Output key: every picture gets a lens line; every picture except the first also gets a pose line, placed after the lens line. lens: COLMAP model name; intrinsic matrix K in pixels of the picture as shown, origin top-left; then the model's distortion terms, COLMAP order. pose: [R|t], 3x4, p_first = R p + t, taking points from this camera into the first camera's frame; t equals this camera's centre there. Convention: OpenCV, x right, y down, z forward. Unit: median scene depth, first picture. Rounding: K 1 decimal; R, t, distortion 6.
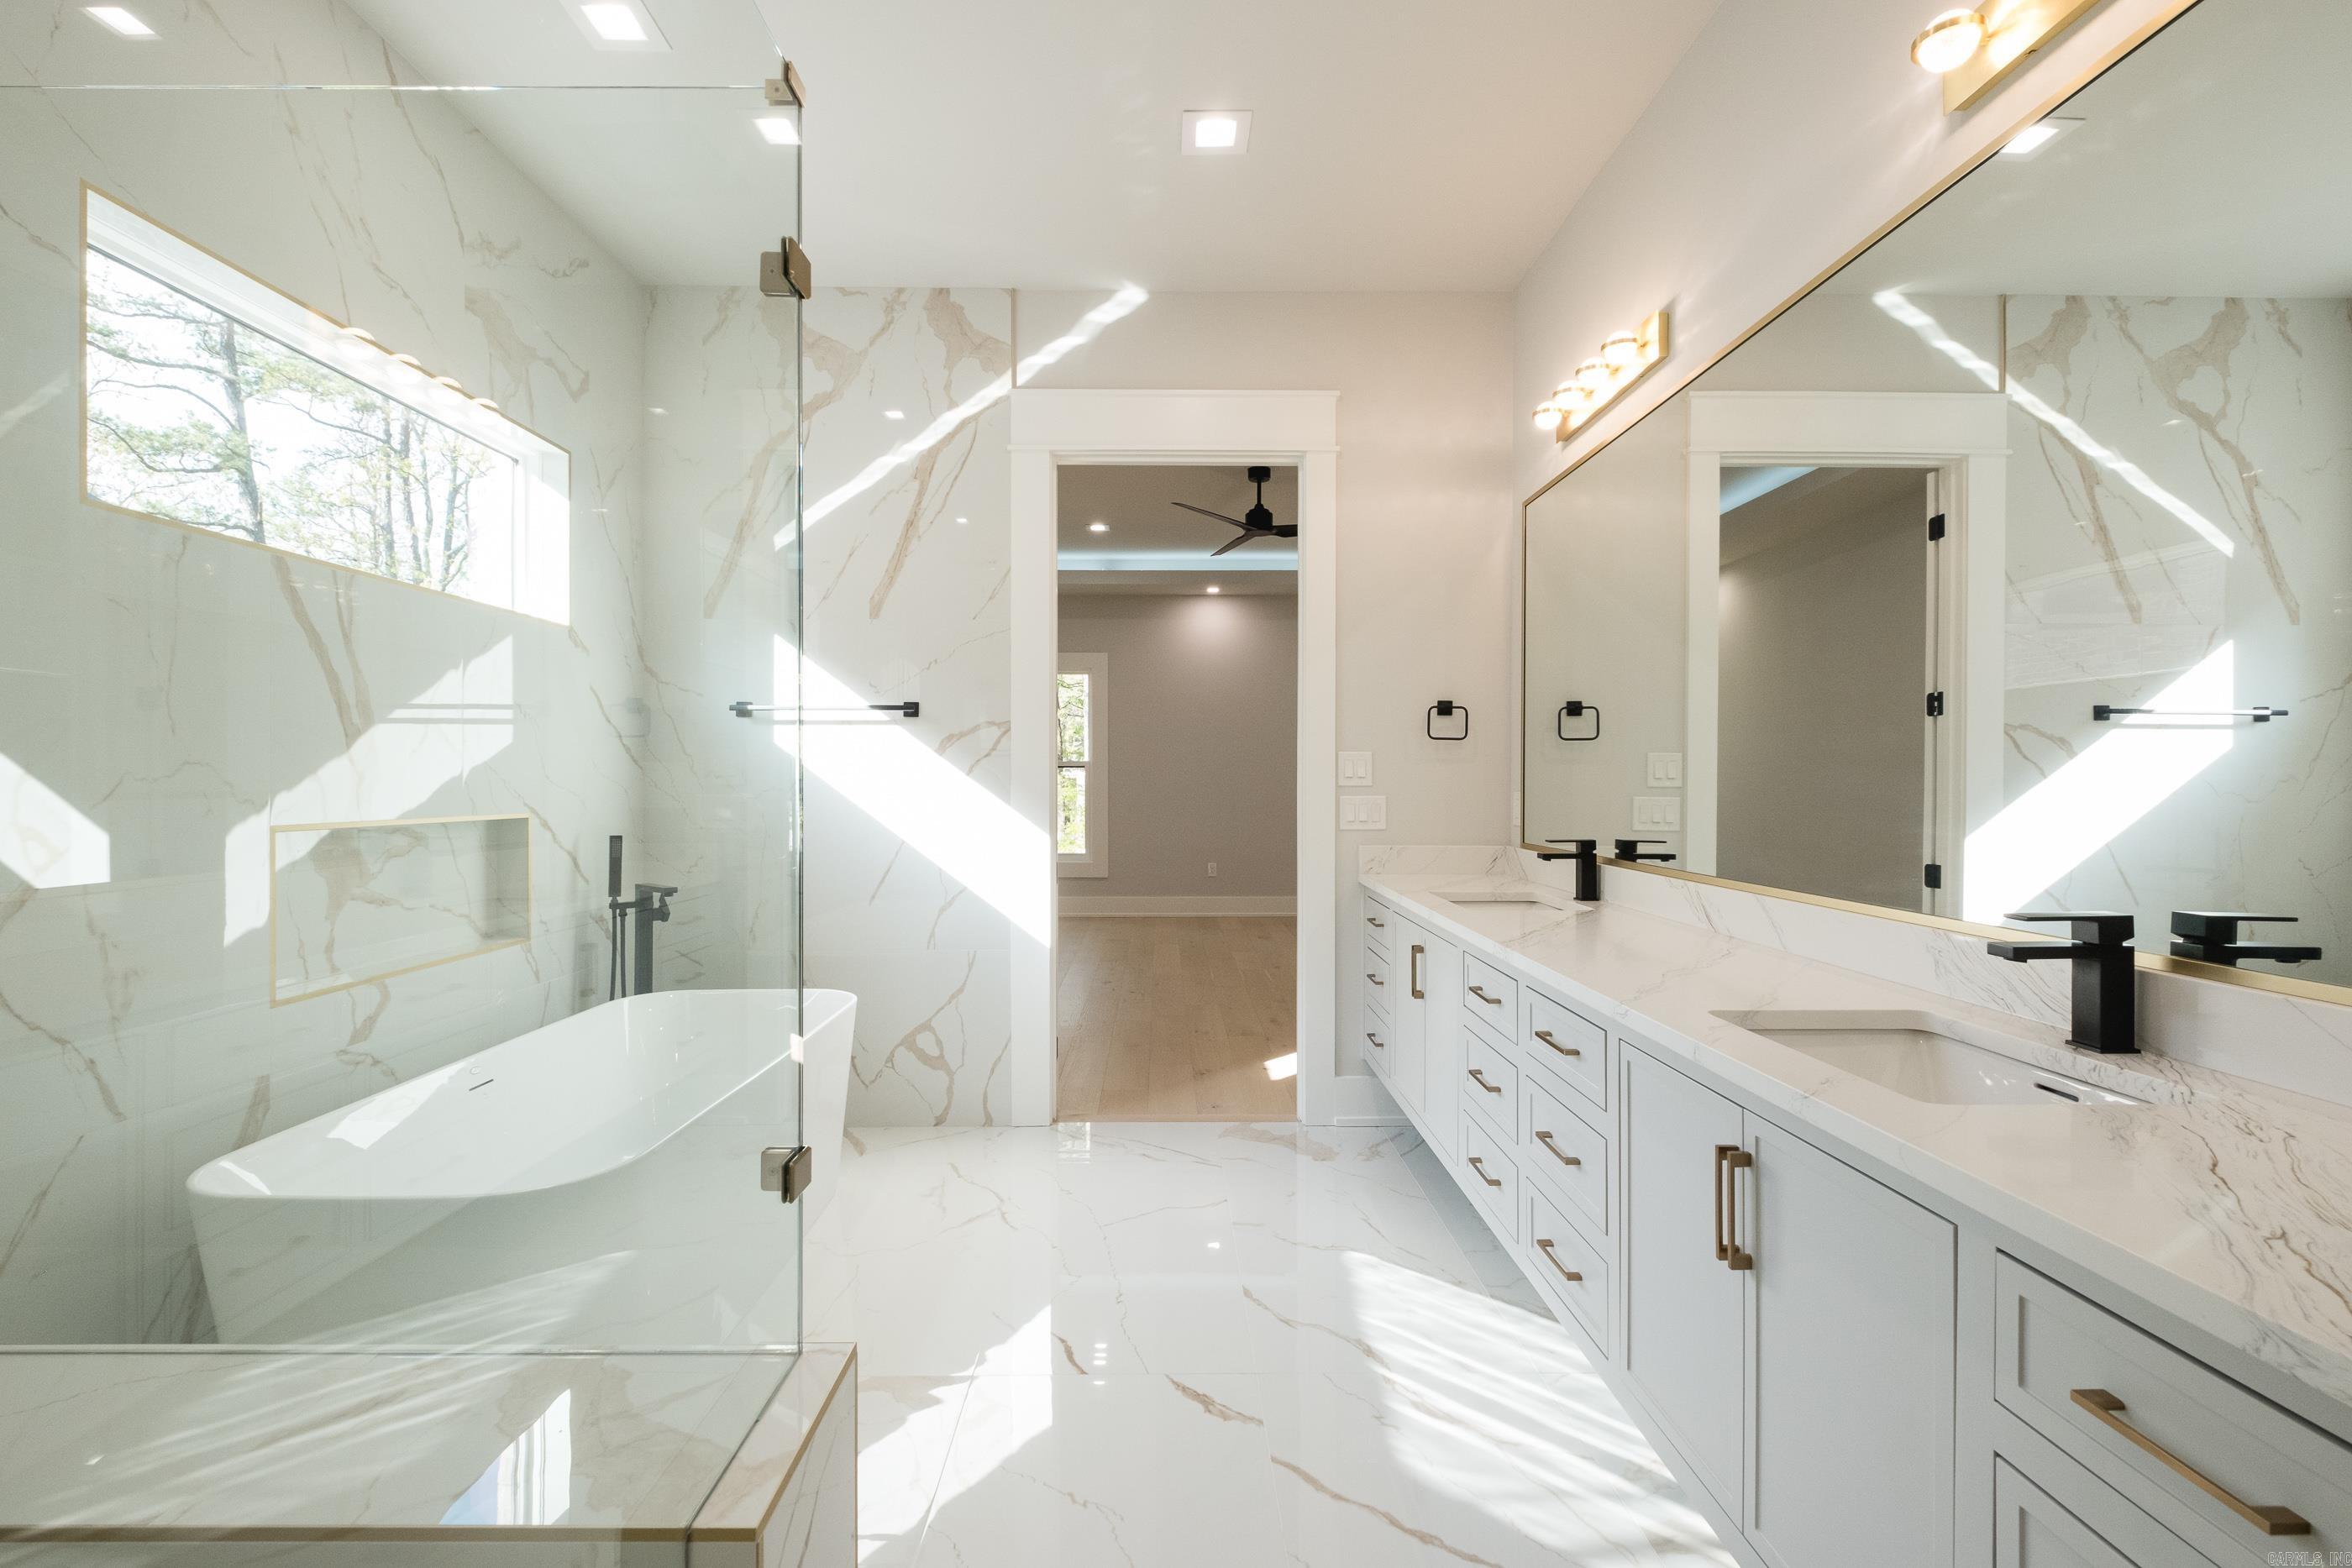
lens RADIAL K [[1012.0, 0, 1175.7], [0, 1012.0, 789.0], [0, 0, 1]] dist [0.011935, -0.007155]
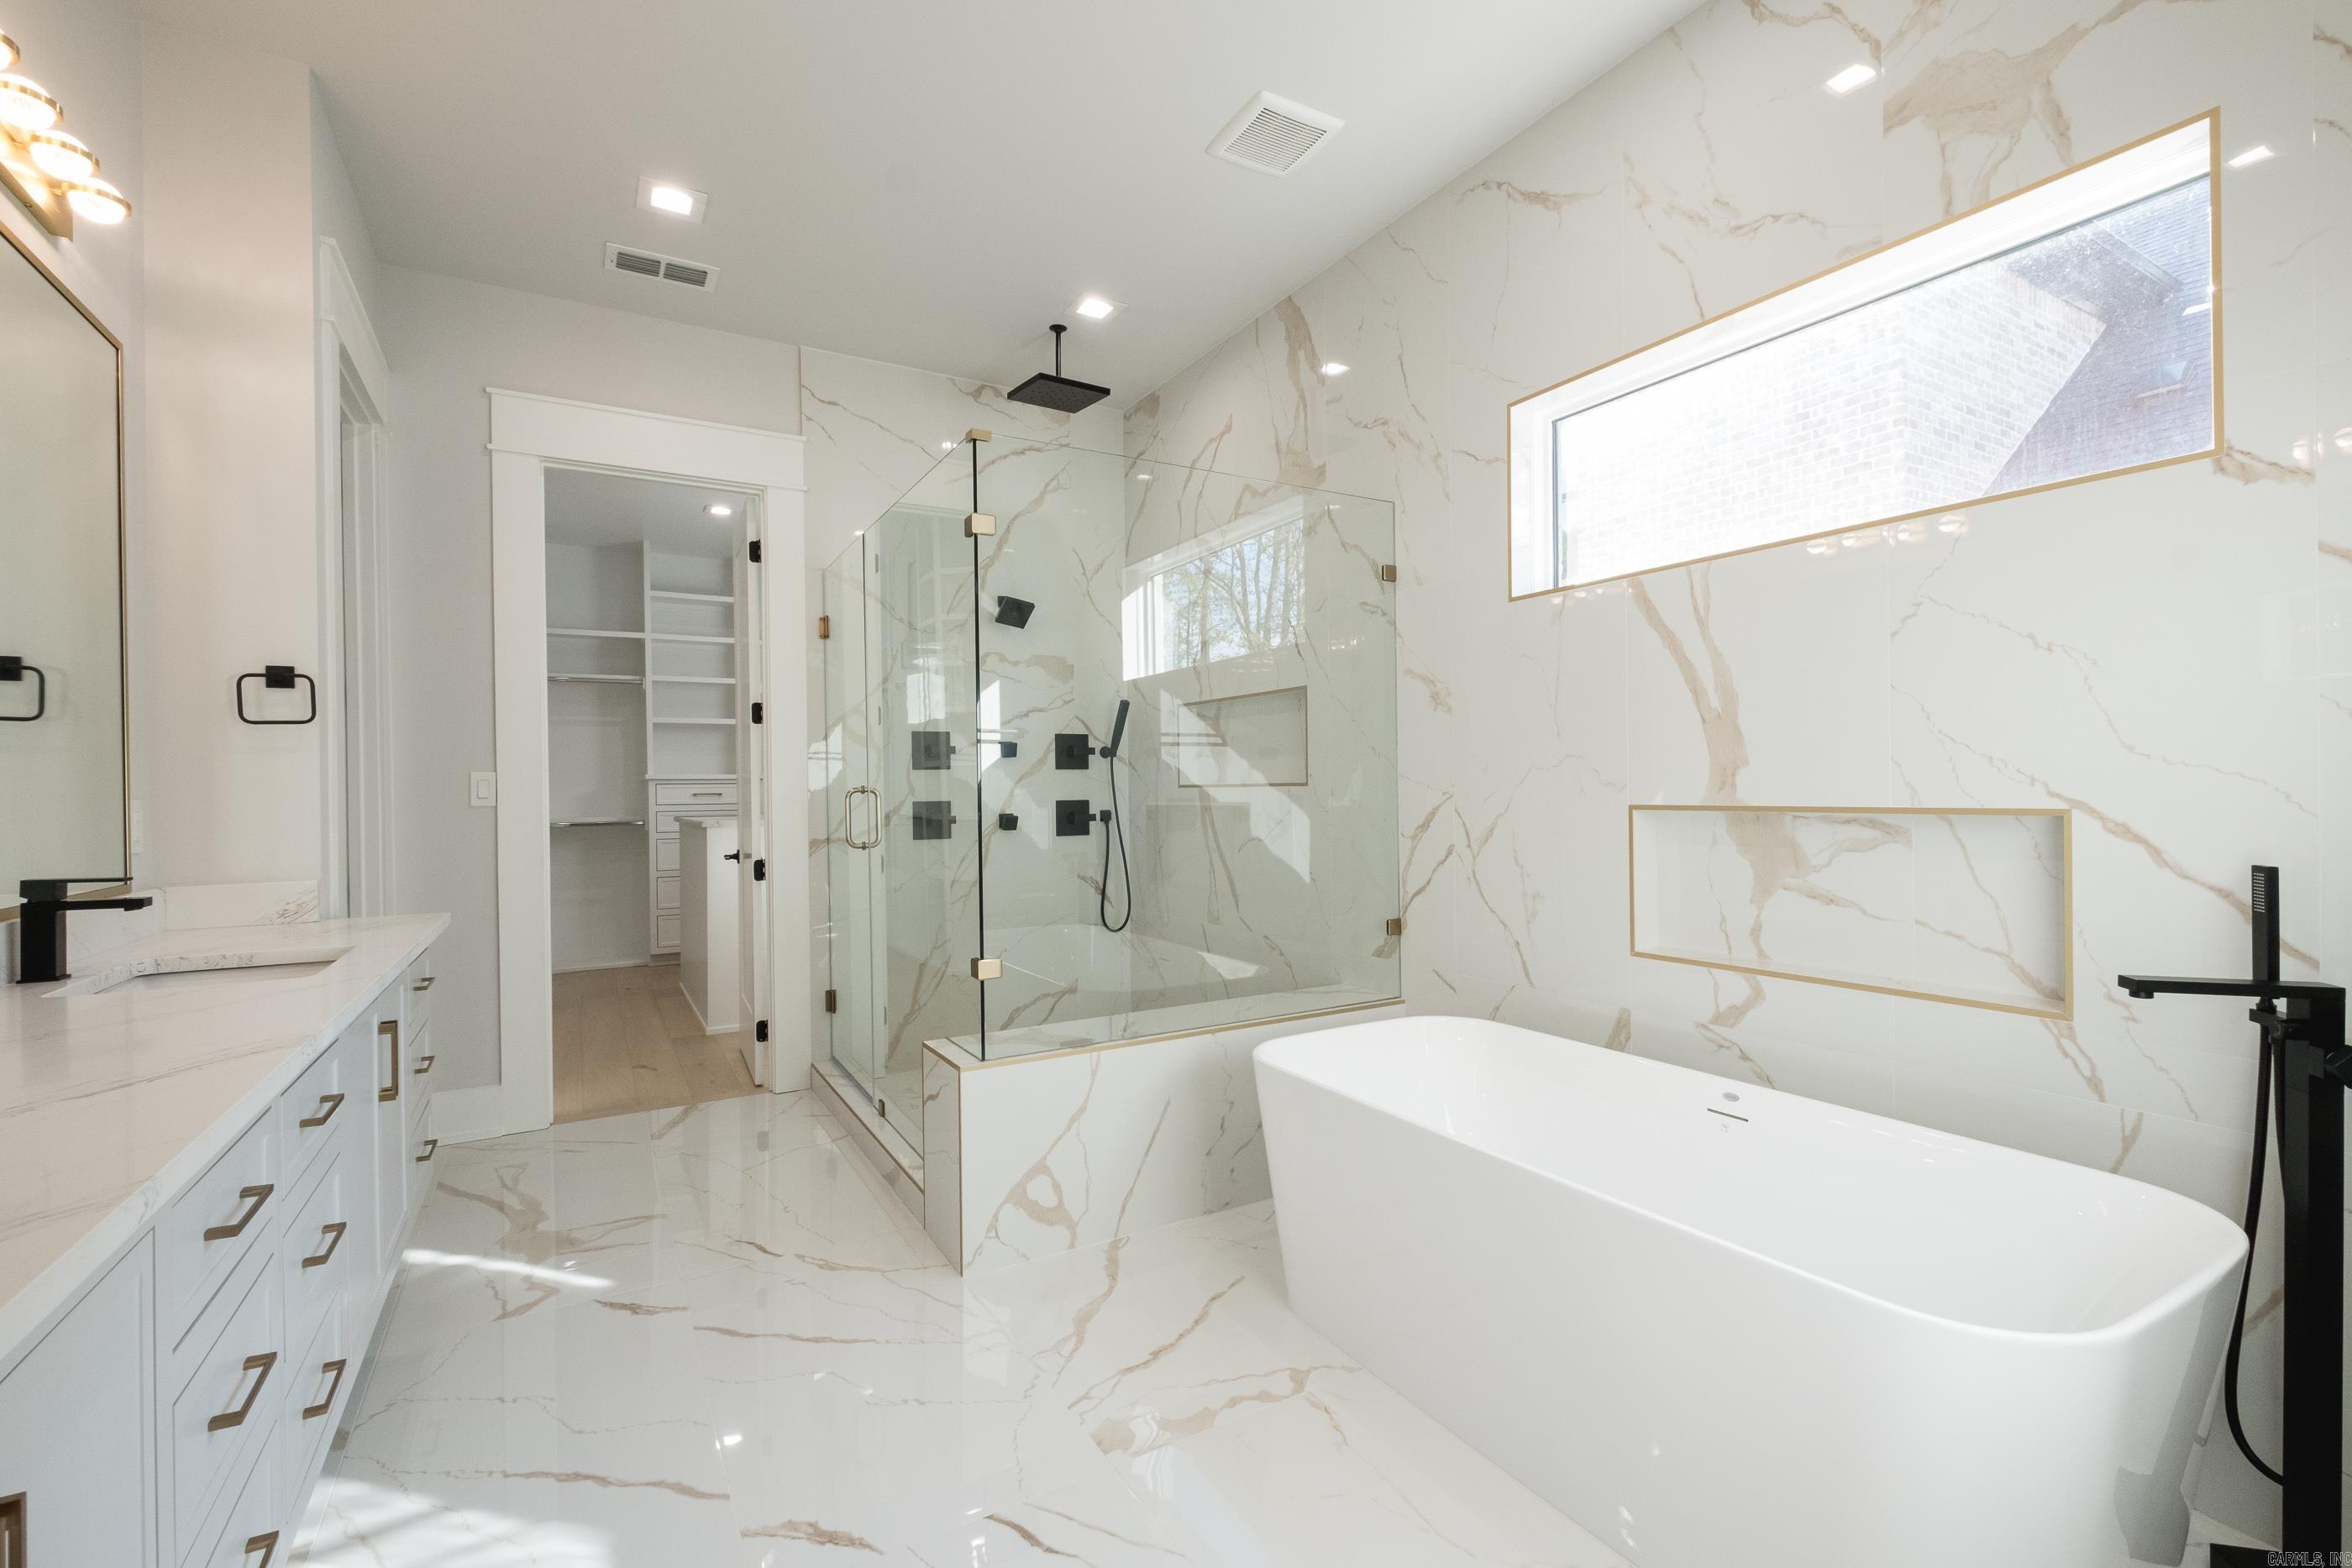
lens RADIAL K [[1012.0, 0, 1178.0], [0, 1012.0, 779.0], [0, 0, 1]] dist [0.011935, -0.007155]
pose [[-0.864310, 0.011467, -0.502829, 0.175027], [0.012409, 0.999922, 0.001474, -0.001918], [0.502806, -0.004966, -0.864385, 1.763977]]
